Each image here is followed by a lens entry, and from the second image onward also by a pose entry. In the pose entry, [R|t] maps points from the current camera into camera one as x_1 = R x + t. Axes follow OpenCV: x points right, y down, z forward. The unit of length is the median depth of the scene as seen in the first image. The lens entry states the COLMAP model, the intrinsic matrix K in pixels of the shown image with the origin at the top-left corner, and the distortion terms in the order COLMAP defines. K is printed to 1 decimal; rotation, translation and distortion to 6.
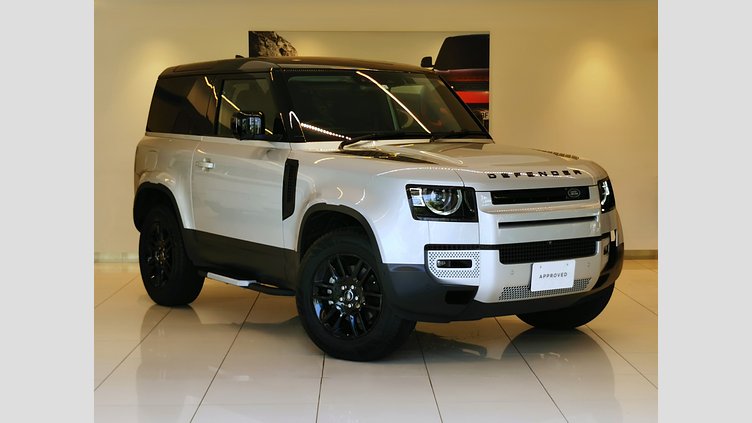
lens RADIAL K [[1558.6, 0, 376.0], [0, 1558.6, 211.5], [0, 0, 1]] dist [0.006302, 0.000041]
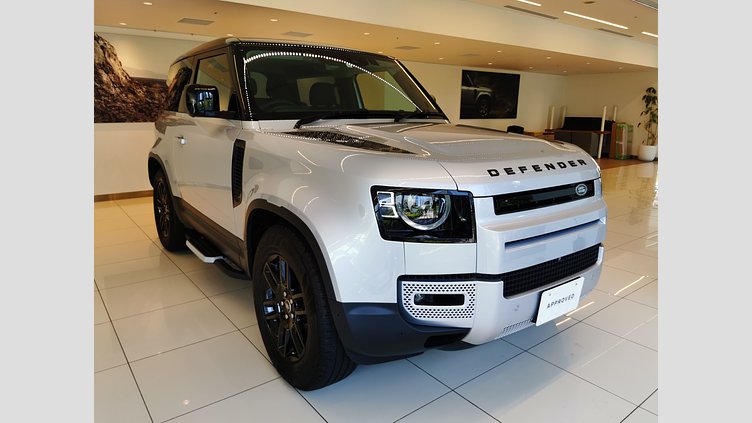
lens RADIAL K [[558.4, 0, 376.0], [0, 558.4, 211.5], [0, 0, 1]] dist [-0.001419, -0.000561]
pose [[0.999338, 0.008060, 0.035465, 0.012668], [-0.012159, 0.993064, 0.116942, -0.034481], [-0.034277, -0.117296, 0.992505, 0.752444]]
